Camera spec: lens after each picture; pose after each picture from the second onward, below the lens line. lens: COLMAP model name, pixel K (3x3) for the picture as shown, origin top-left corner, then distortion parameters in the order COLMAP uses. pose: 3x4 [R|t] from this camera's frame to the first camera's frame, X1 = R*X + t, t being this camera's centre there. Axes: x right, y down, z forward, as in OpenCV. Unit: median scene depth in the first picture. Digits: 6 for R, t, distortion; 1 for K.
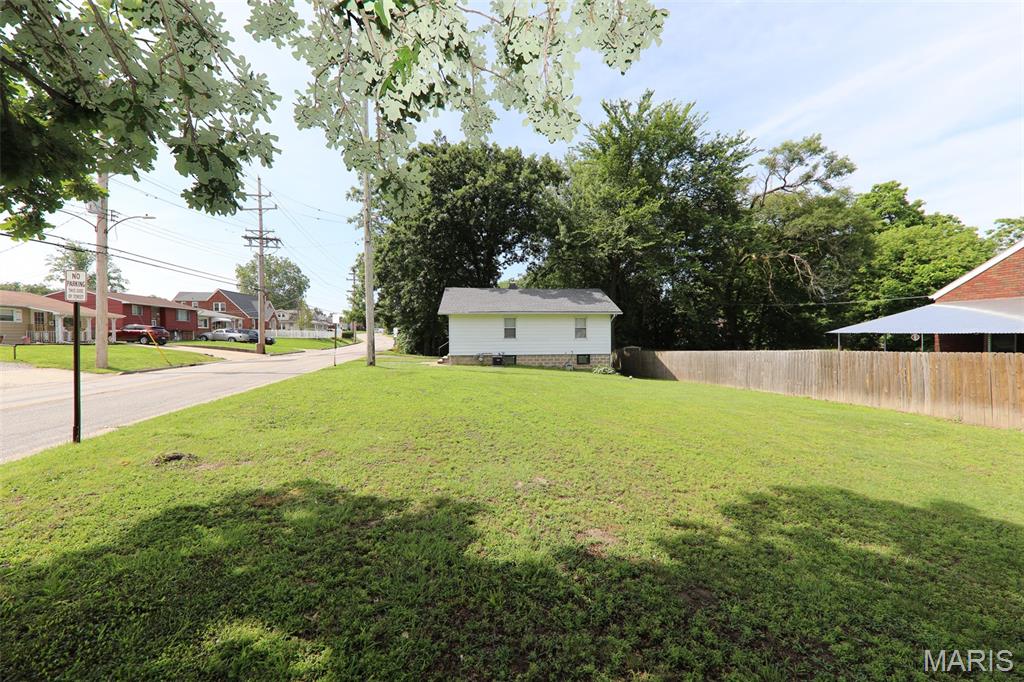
lens RADIAL K [[370.4, 0, 515.2], [0, 370.4, 342.7], [0, 0, 1]] dist [0.011302, -0.007085]
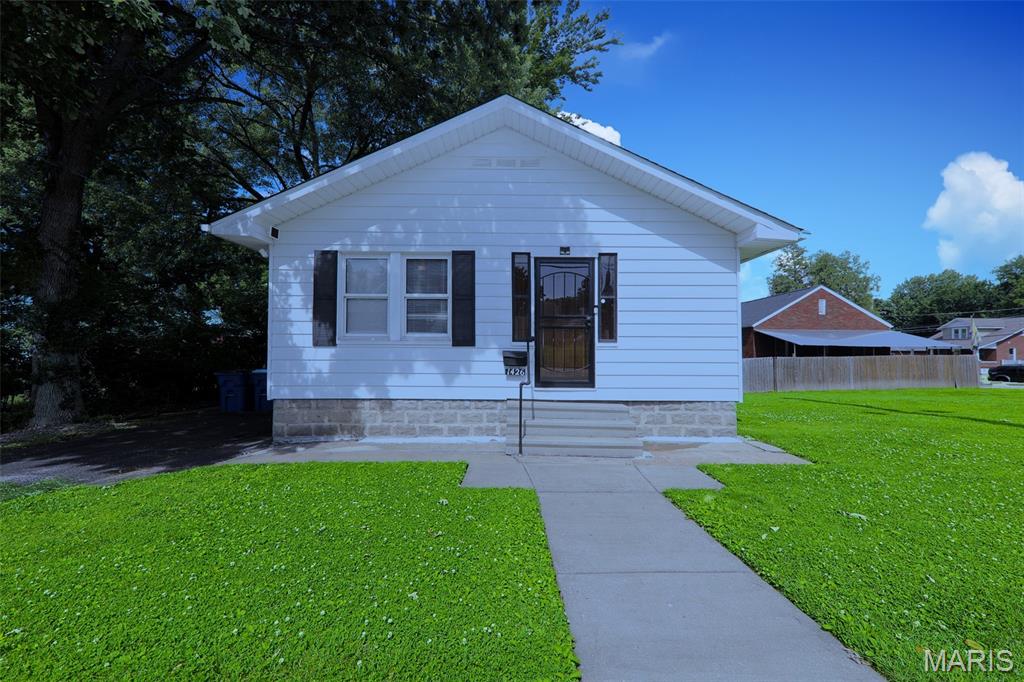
lens RADIAL K [[387.1, 0, 515.0], [0, 387.1, 342.6], [0, 0, 1]] dist [0.012115, -0.007733]
pose [[0.084004, 0.019821, 0.996268, -0.896123], [0.004928, 0.999782, -0.020306, -0.012989], [-0.996453, 0.006615, 0.083888, 2.242446]]
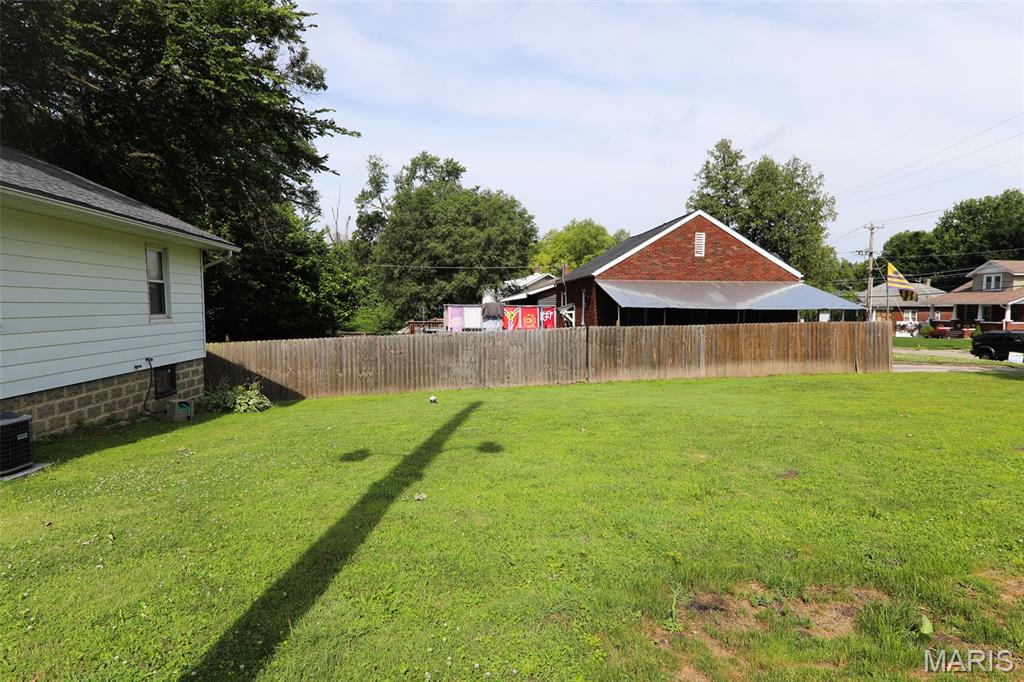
lens RADIAL K [[574.2, 0, 512.0], [0, 574.2, 341.0], [0, 0, 1]] dist [0.001643, 0.000812]
pose [[-0.015586, -0.063244, 0.997876, -0.640703], [0.008869, 0.997950, 0.063387, -0.040584], [-0.999839, 0.009838, -0.014993, 1.447059]]
